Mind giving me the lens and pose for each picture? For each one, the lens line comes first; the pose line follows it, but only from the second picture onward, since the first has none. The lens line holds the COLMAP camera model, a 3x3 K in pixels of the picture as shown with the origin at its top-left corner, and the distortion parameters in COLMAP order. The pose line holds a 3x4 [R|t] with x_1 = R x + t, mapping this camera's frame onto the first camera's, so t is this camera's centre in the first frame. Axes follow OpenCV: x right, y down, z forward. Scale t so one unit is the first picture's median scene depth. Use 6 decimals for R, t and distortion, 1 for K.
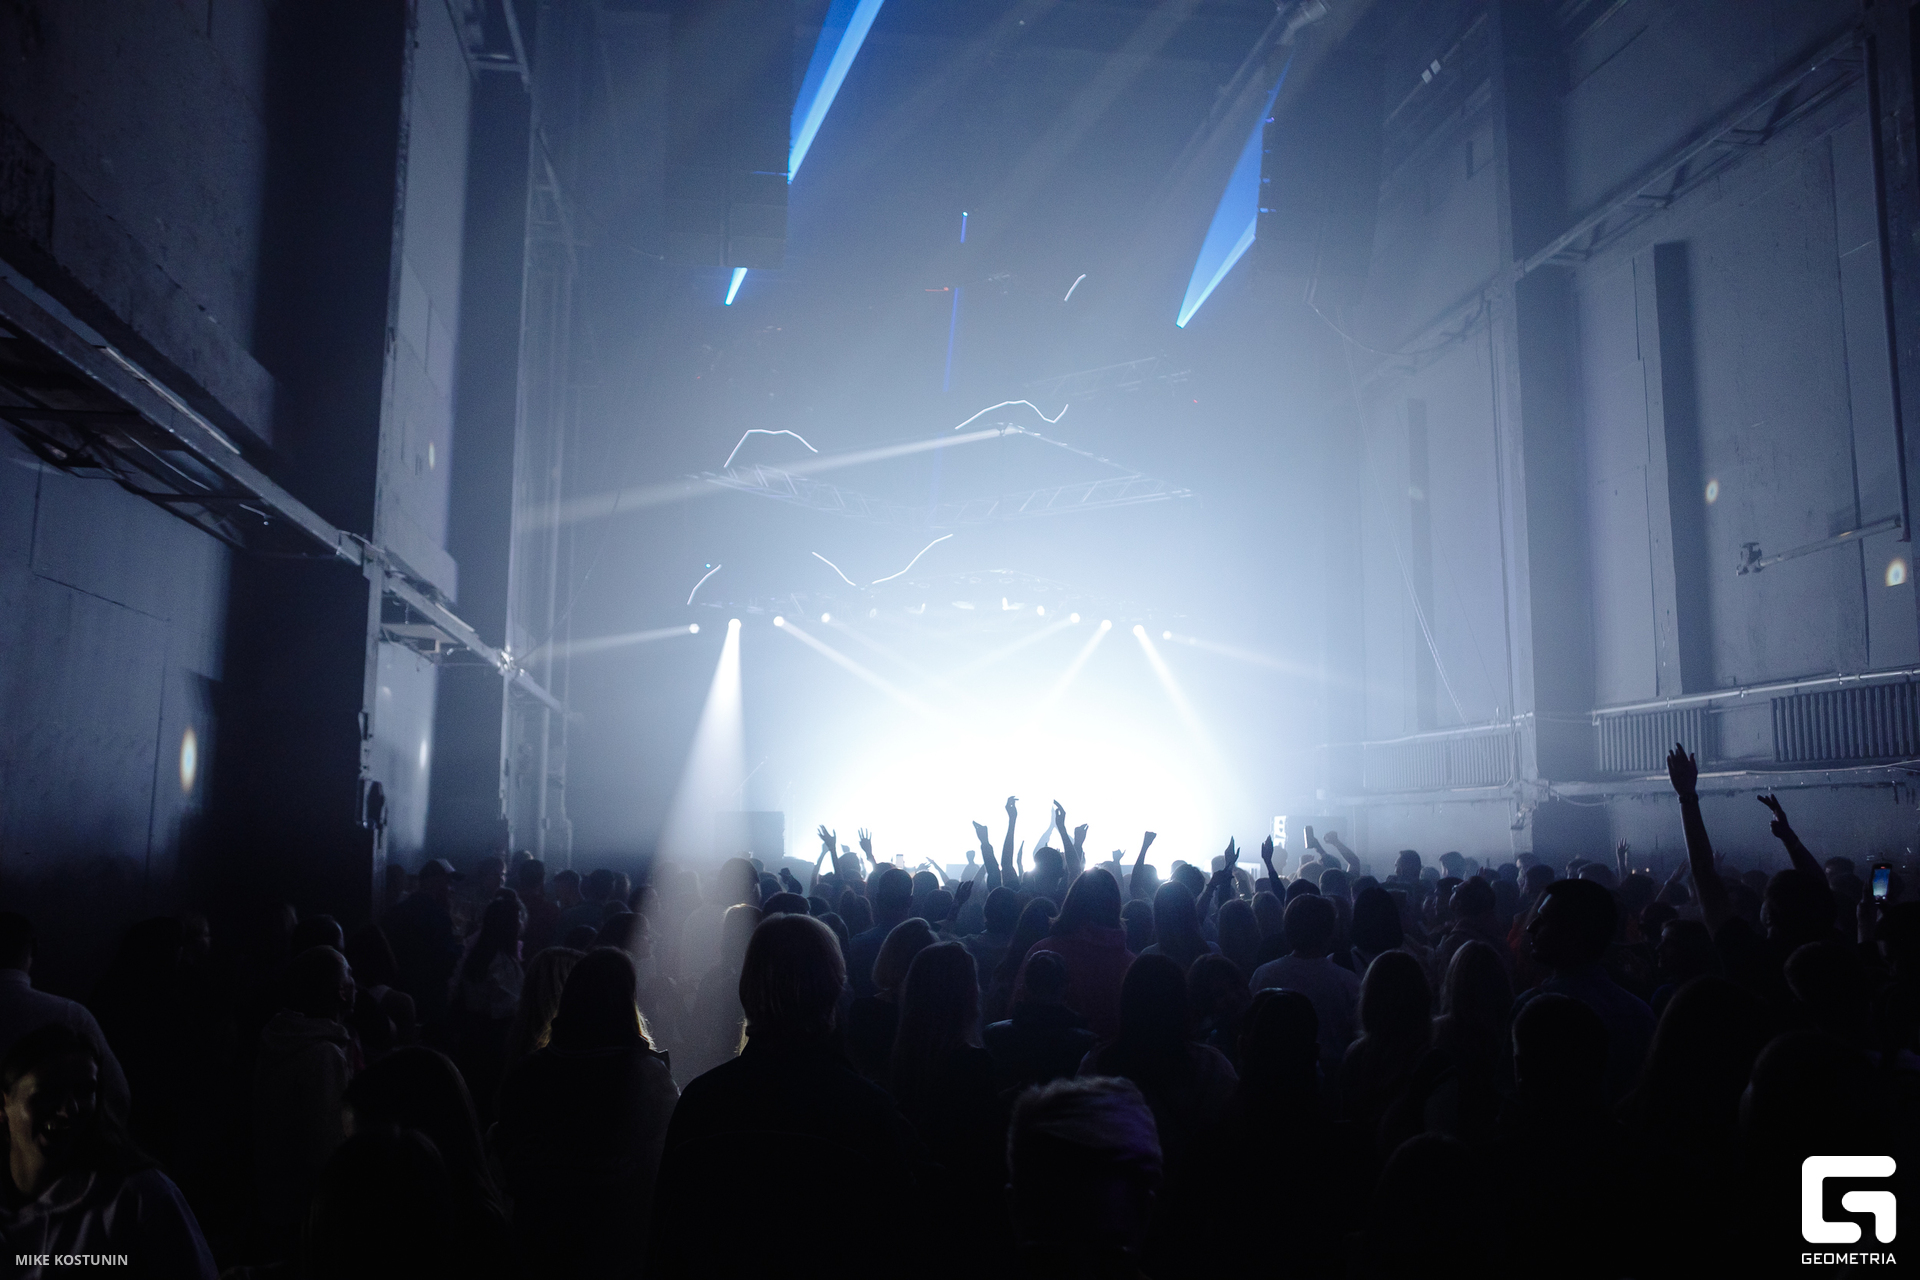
lens RADIAL K [[1527.4, 0, 940.6], [0, 1527.4, 629.5], [0, 0, 1]] dist [-0.033040, 0.031863]
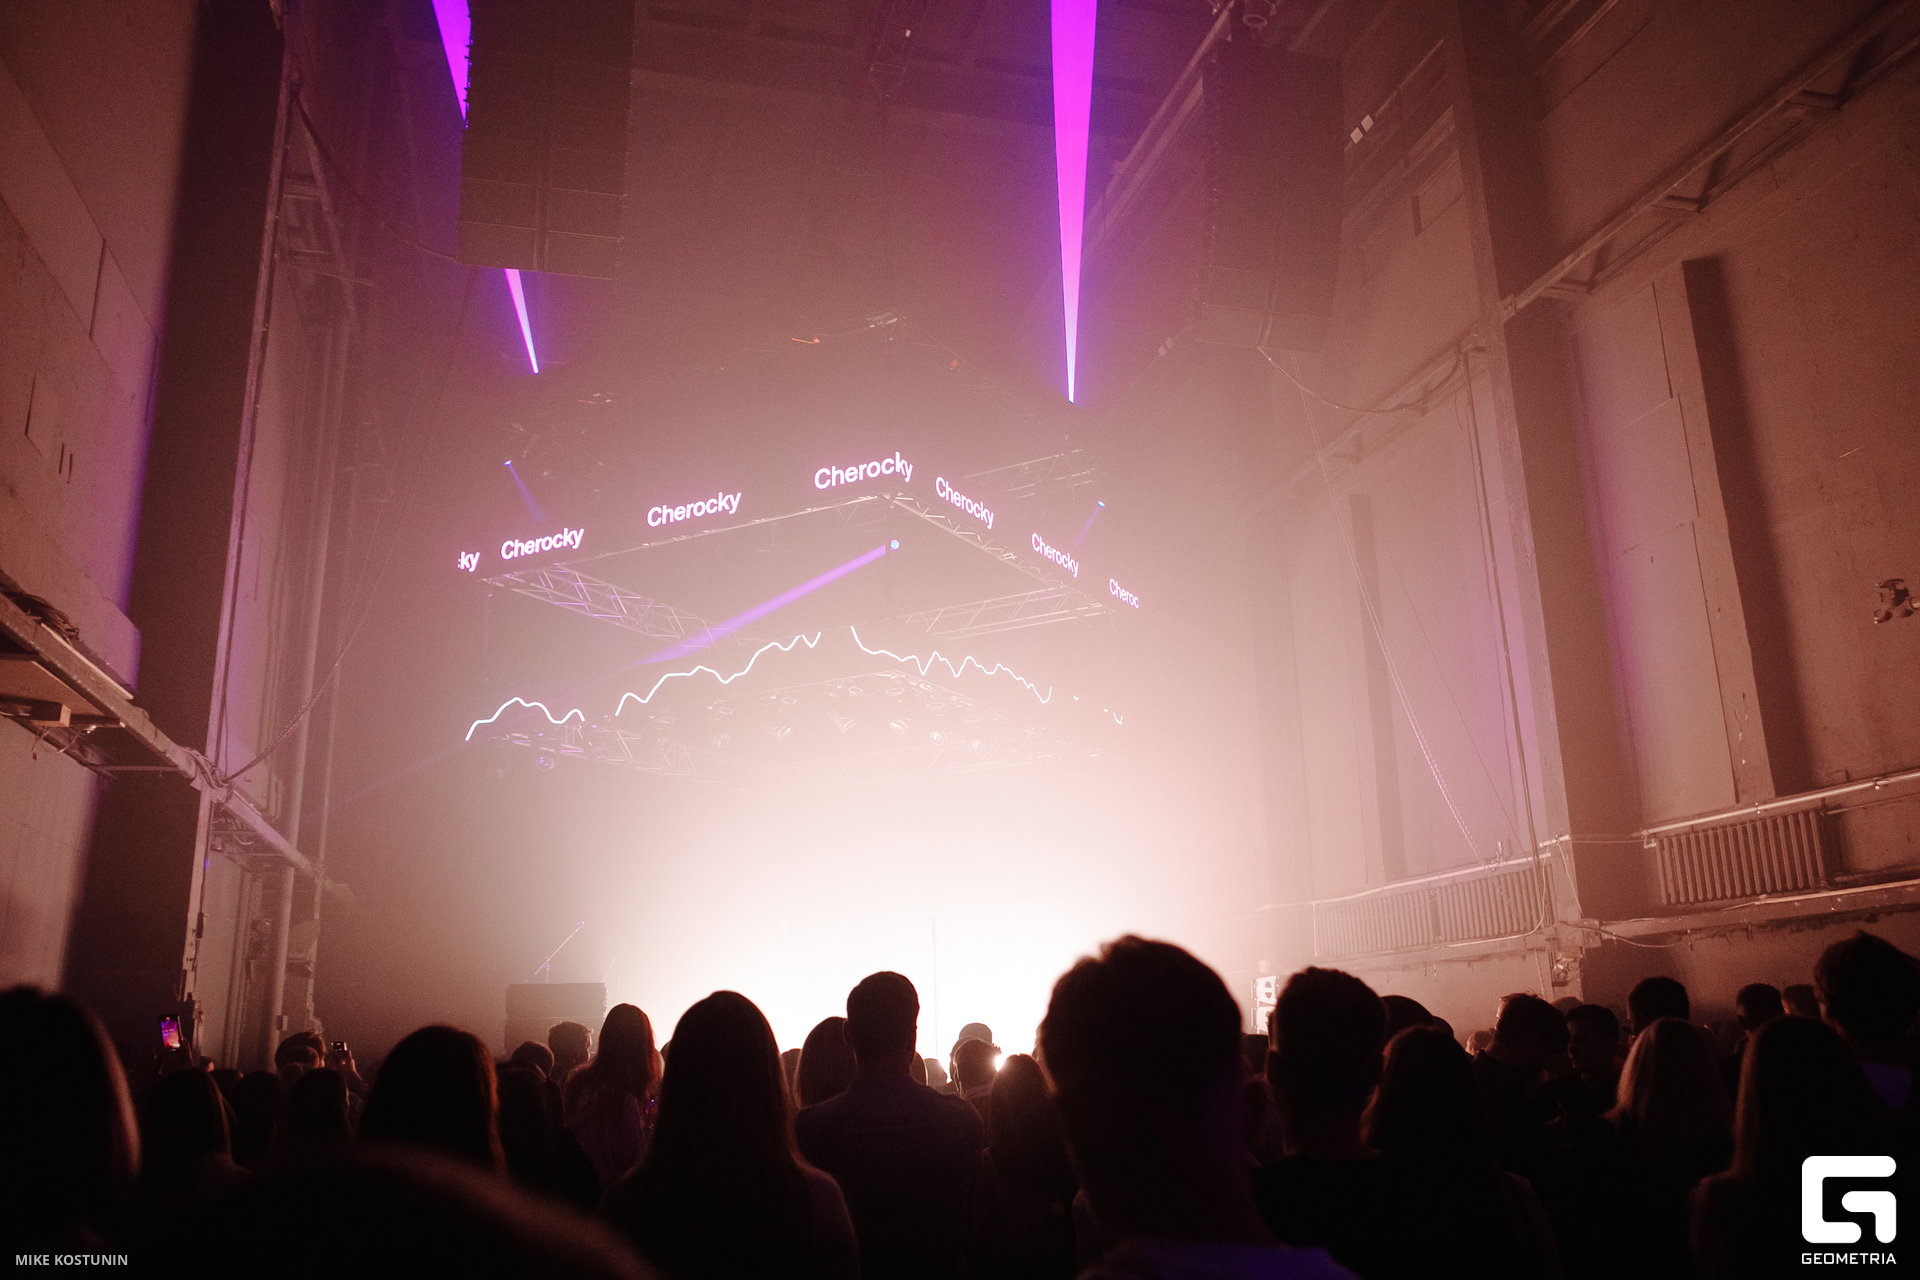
lens RADIAL K [[1527.4, 0, 957.3], [0, 1527.4, 629.2], [0, 0, 1]] dist [-0.033040, 0.031863]
pose [[0.992608, 0.002058, 0.121345, -0.024859], [0.014969, 0.990146, -0.139237, 0.054487], [-0.120436, 0.140024, 0.982796, 0.244405]]
